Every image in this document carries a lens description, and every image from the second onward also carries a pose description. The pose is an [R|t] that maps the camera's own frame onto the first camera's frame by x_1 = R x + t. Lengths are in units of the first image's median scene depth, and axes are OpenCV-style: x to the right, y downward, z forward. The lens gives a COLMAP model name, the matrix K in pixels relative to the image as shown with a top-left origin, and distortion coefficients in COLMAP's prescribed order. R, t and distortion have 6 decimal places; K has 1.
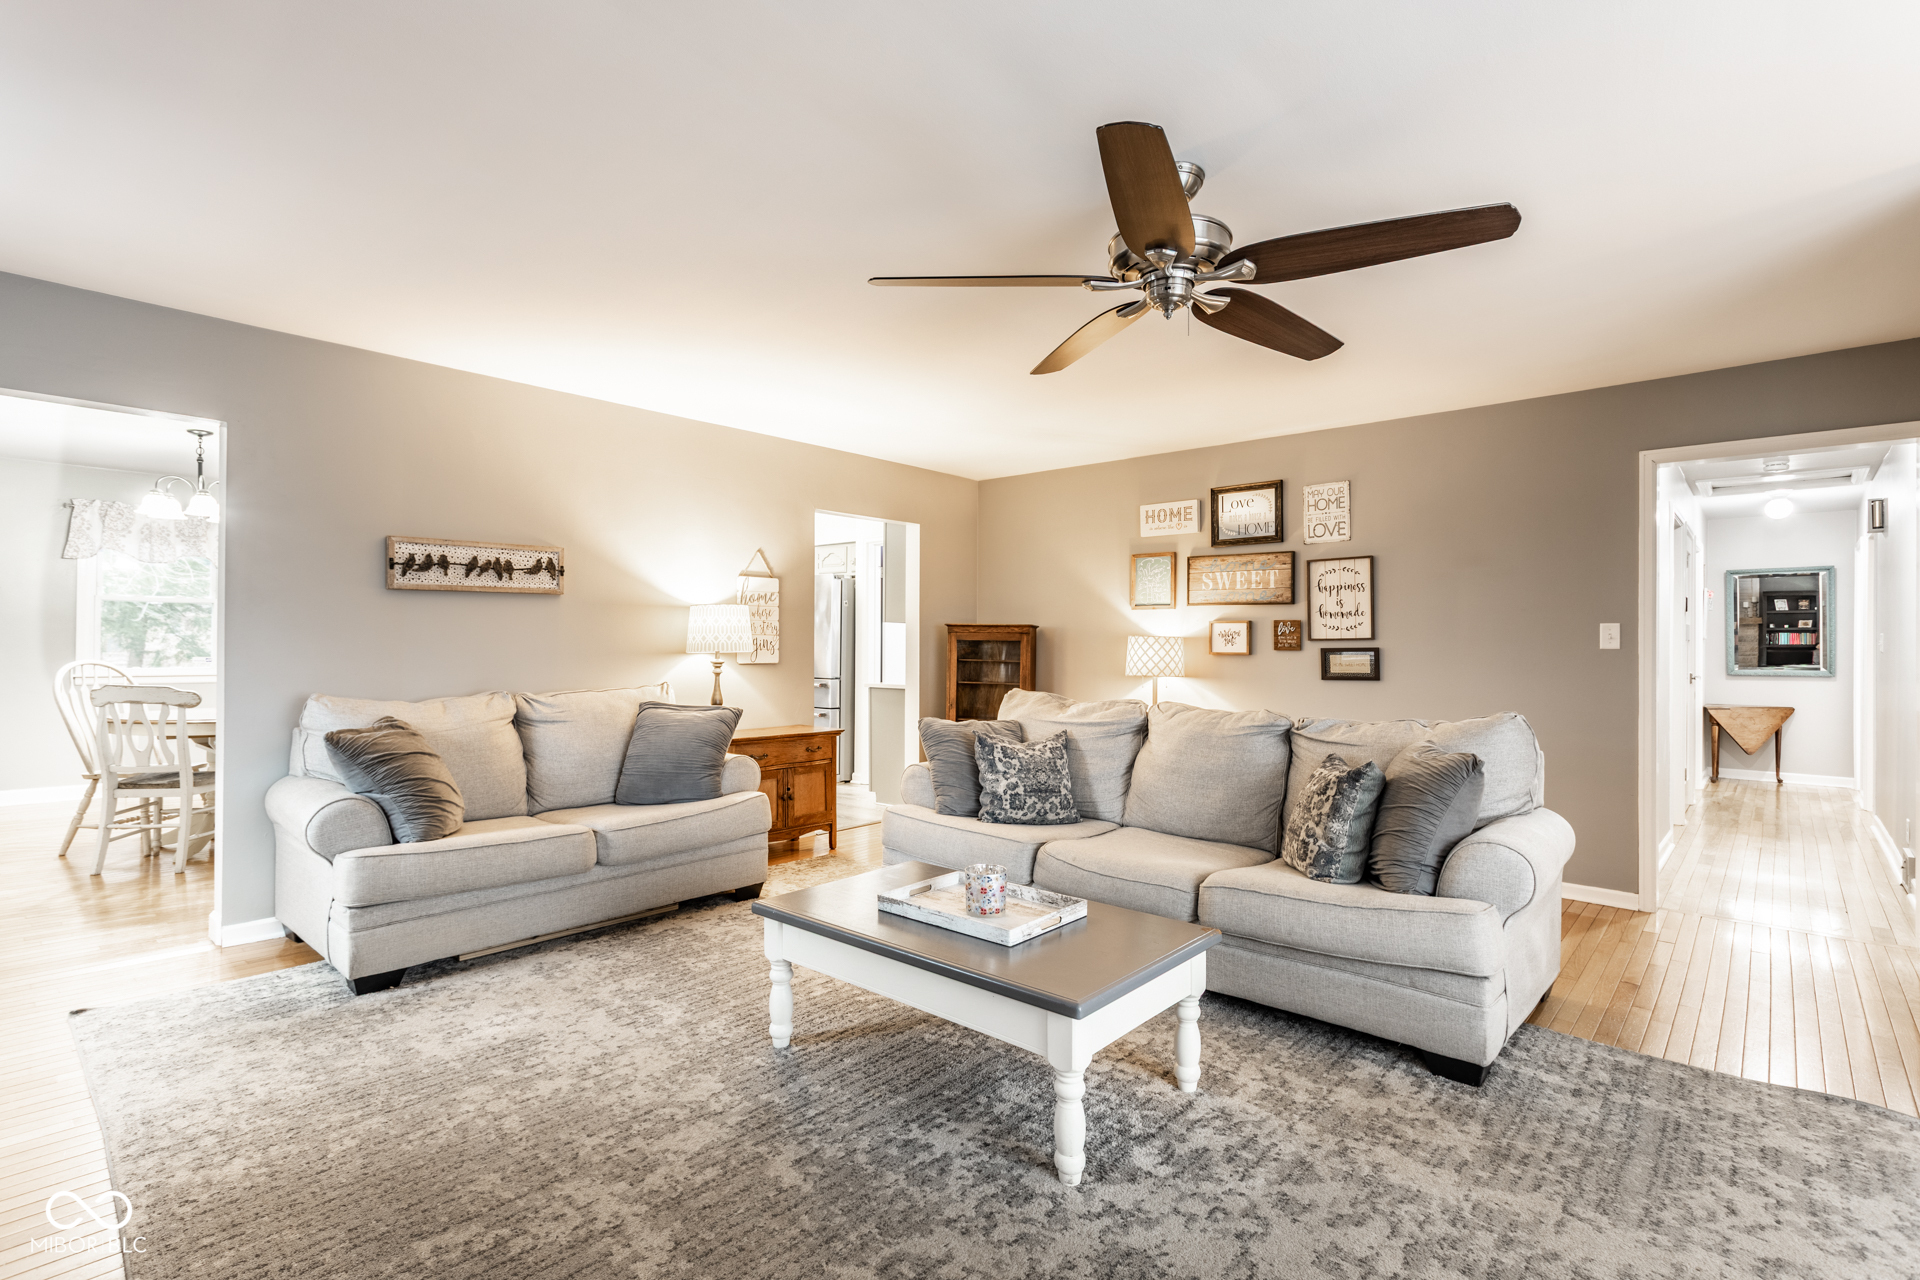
lens RADIAL K [[913.0, 0, 975.3], [0, 913.0, 641.8], [0, 0, 1]] dist [-0.003534, 0.002292]
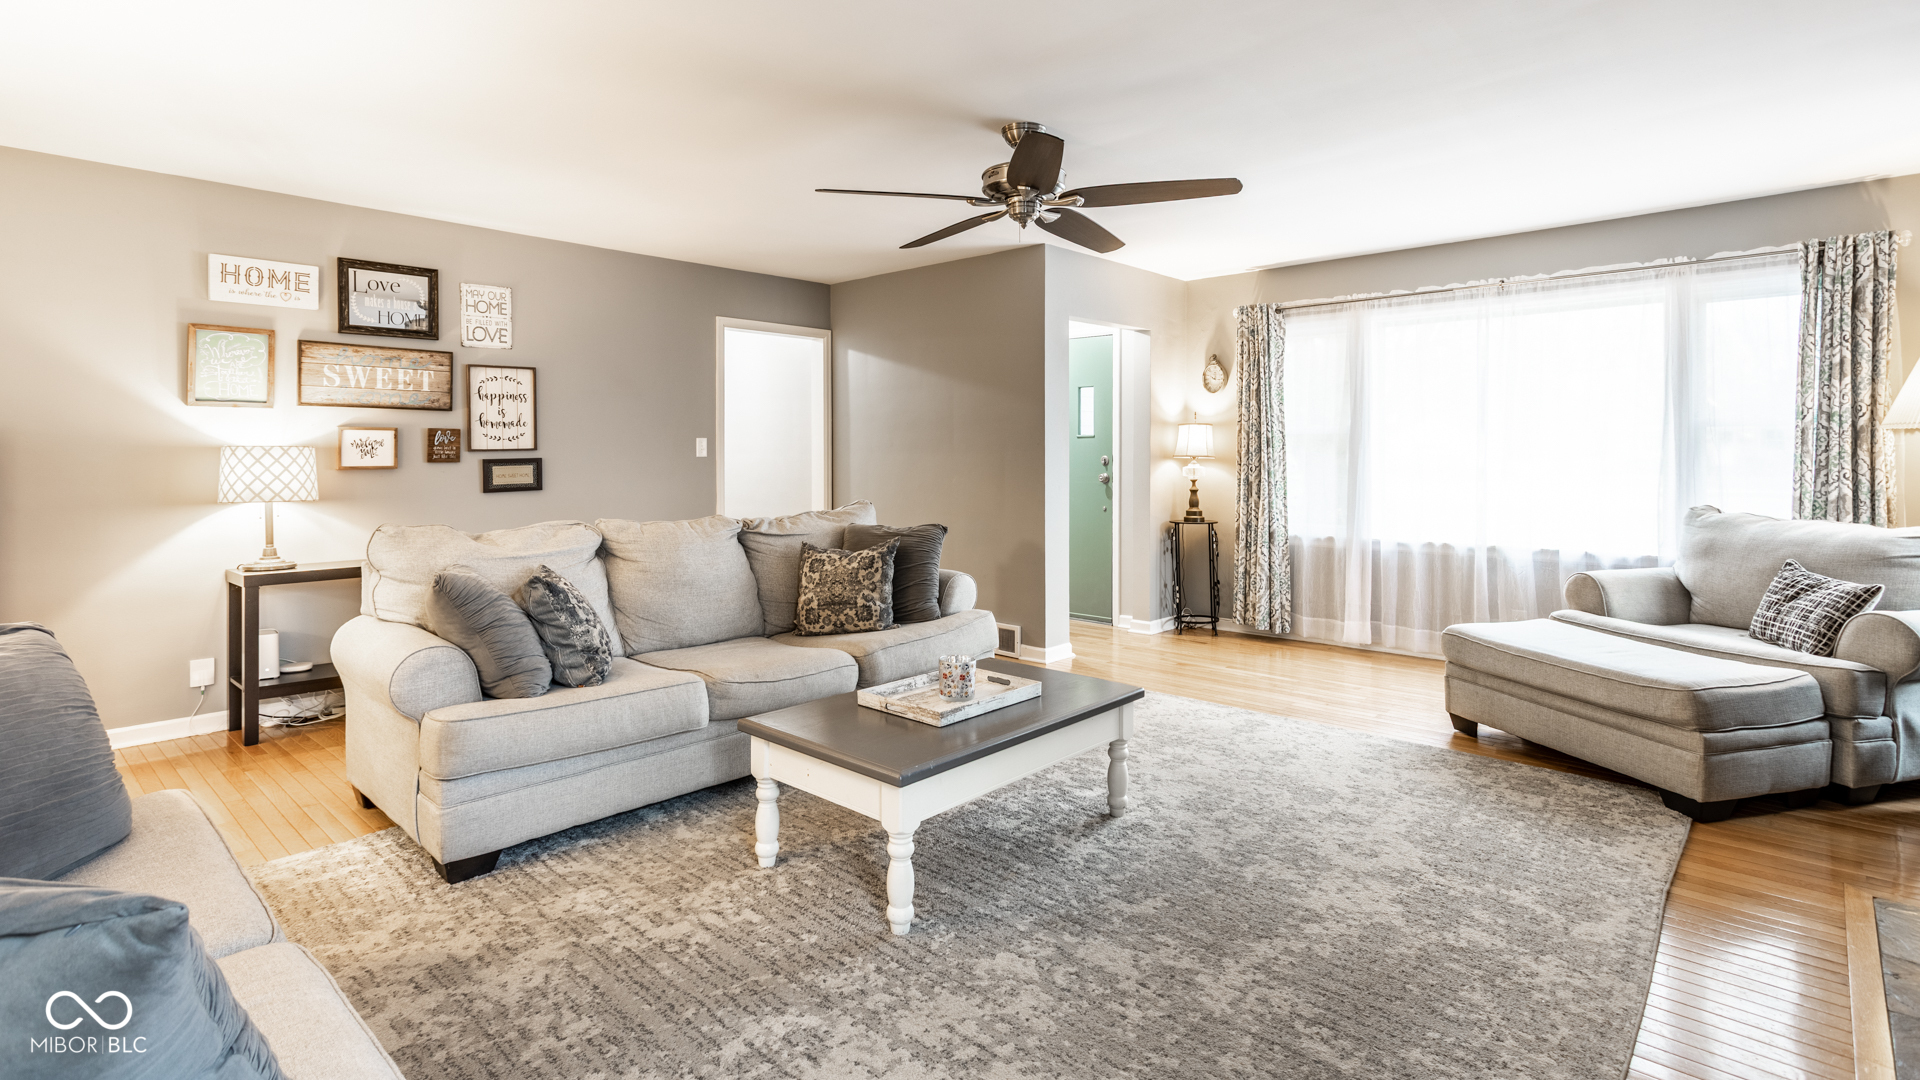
lens RADIAL K [[937.4, 0, 948.7], [0, 937.4, 451.4], [0, 0, 1]] dist [0.001548, -0.000168]
pose [[0.026091, -0.004155, 0.999651, -0.580203], [0.000655, 0.999991, 0.004140, -0.005131], [-0.999659, 0.000547, 0.026094, 0.498207]]
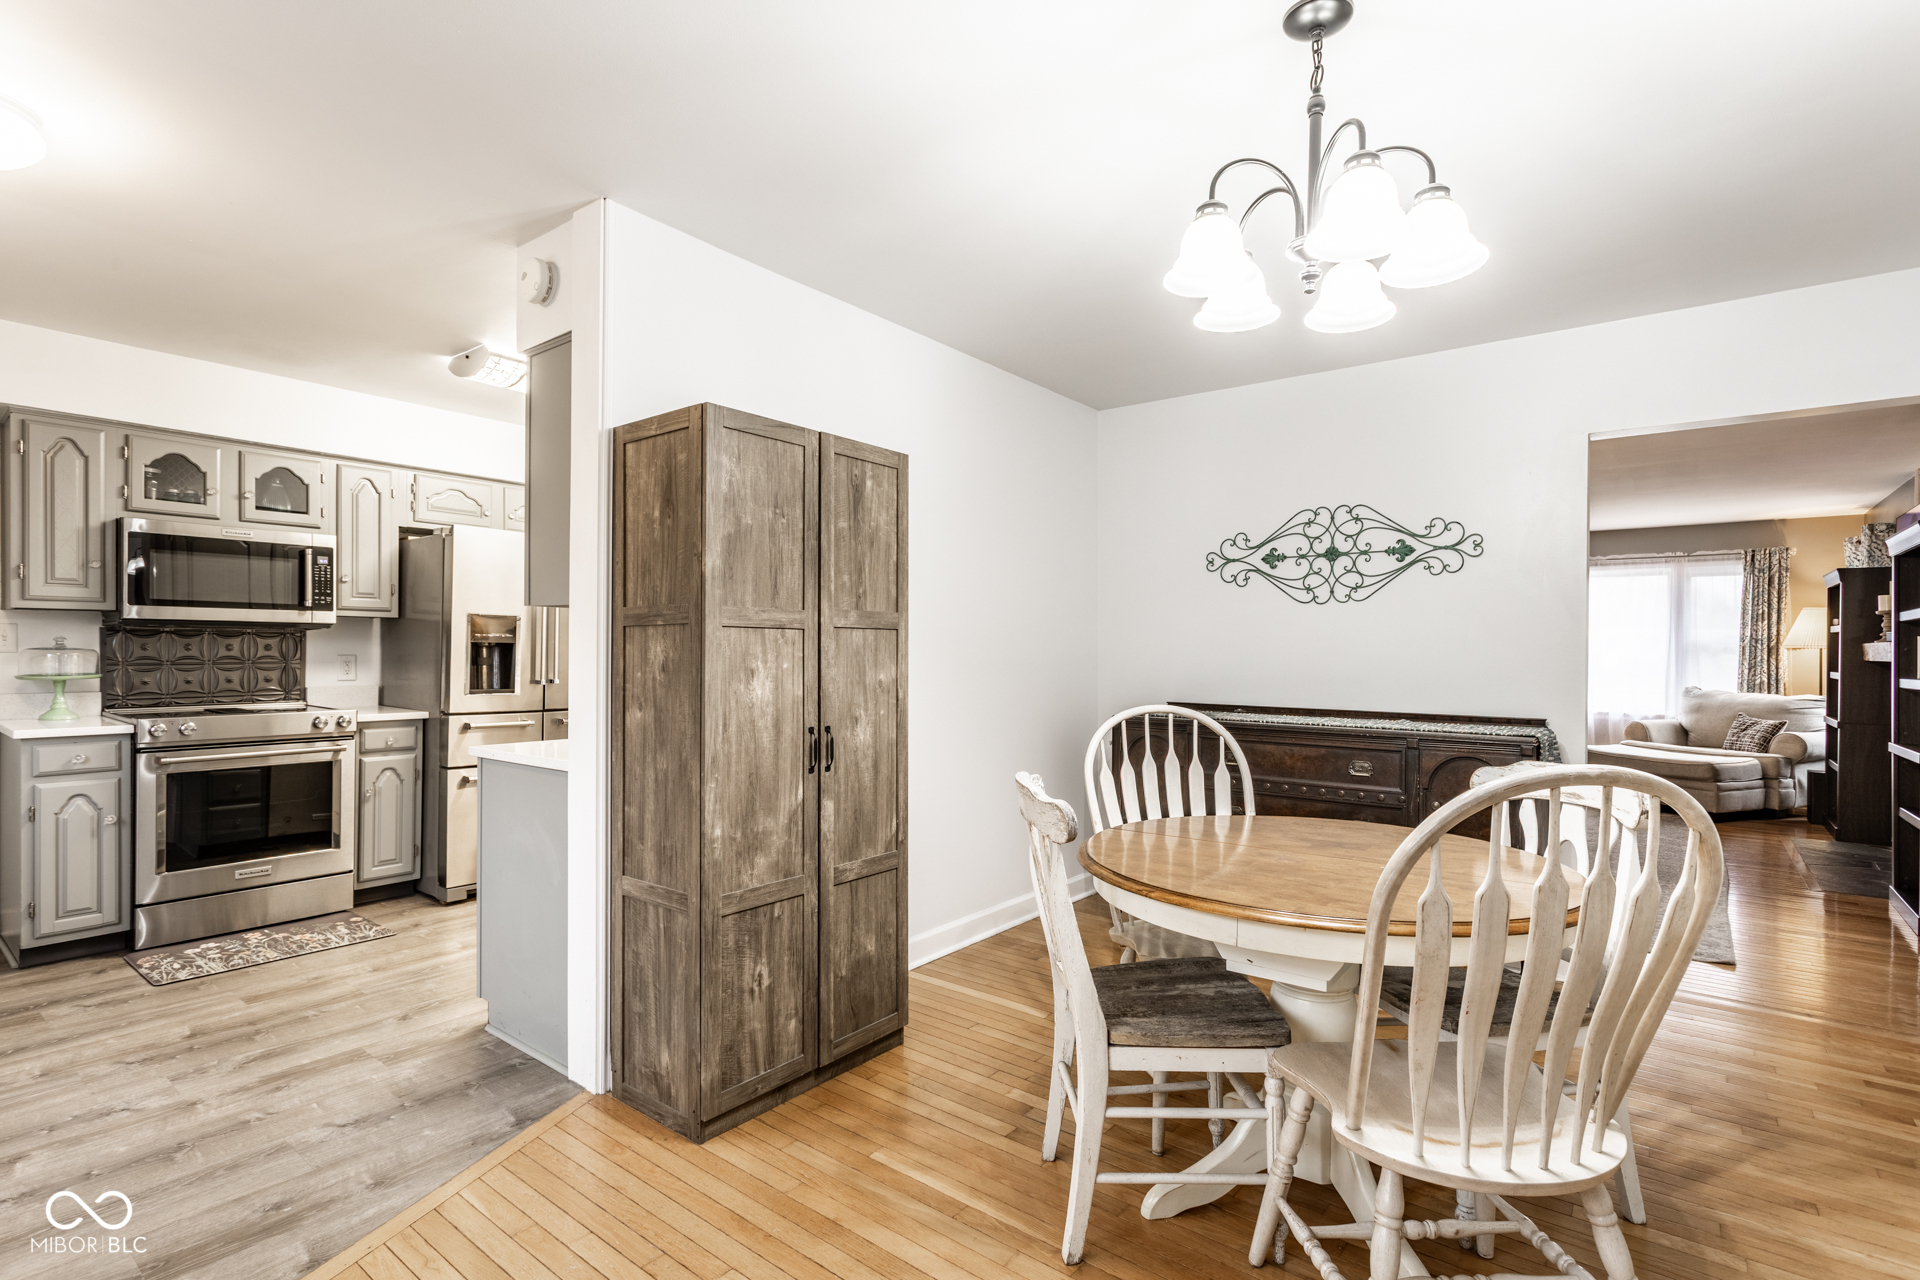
lens RADIAL K [[913.0, 0, 954.6], [0, 913.0, 649.7], [0, 0, 1]] dist [-0.003534, 0.002292]
pose [[-0.055829, -0.007135, 0.998415, -1.783898], [-0.012256, 0.999904, 0.006461, -0.013893], [-0.998365, -0.011876, -0.055911, 1.830084]]
